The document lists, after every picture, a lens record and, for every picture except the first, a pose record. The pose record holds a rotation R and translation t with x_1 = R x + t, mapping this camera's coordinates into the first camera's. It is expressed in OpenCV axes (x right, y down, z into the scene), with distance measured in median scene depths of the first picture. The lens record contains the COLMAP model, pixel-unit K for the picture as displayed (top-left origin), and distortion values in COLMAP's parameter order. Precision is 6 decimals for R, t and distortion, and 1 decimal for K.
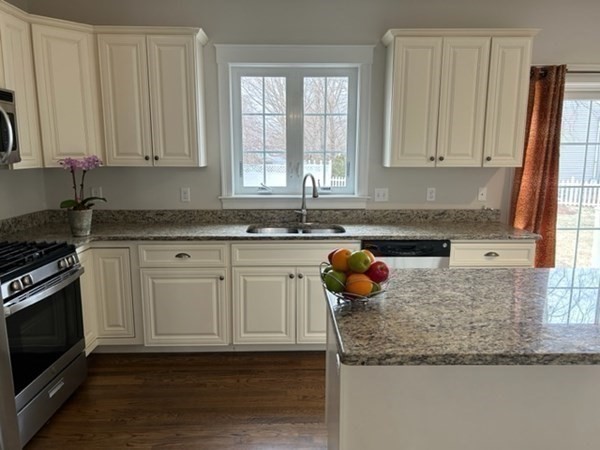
lens RADIAL K [[453.2, 0, 299.4], [0, 453.2, 225.5], [0, 0, 1]] dist [0.032862, -0.001836]
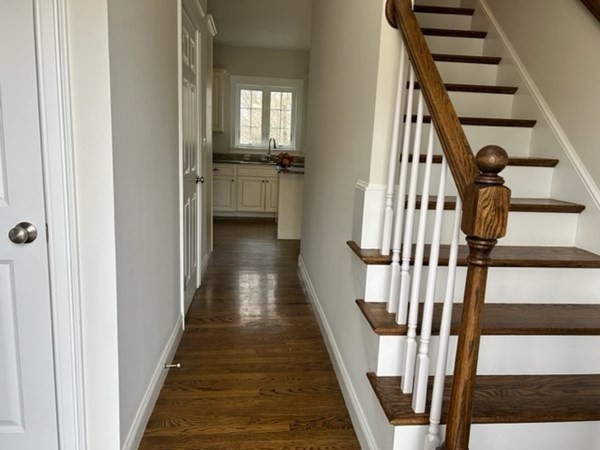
lens RADIAL K [[453.2, 0, 302.5], [0, 453.2, 224.4], [0, 0, 1]] dist [0.032862, -0.001836]
pose [[0.995367, 0.025284, 0.092764, -0.024227], [-0.028690, 0.998955, 0.035571, 0.209312], [-0.091767, -0.038068, 0.995053, -1.129111]]
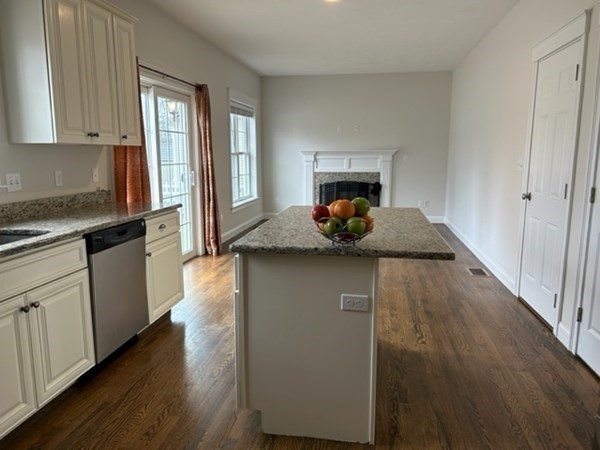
lens RADIAL K [[453.2, 0, 300.2], [0, 453.2, 227.4], [0, 0, 1]] dist [0.032862, -0.001836]
pose [[0.175986, -0.162644, 0.970864, -0.483500], [0.157704, 0.978176, 0.135282, -0.023647], [-0.971678, 0.129302, 0.197794, 0.413614]]
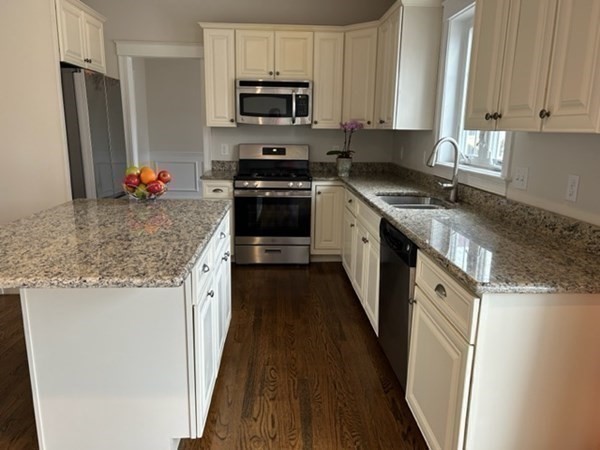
lens RADIAL K [[453.2, 0, 301.1], [0, 453.2, 227.4], [0, 0, 1]] dist [0.032862, -0.001836]
pose [[0.024664, 0.212833, -0.976777, 0.811404], [-0.172532, 0.963319, 0.205545, -0.080098], [0.984695, 0.163456, 0.060480, 0.688269]]
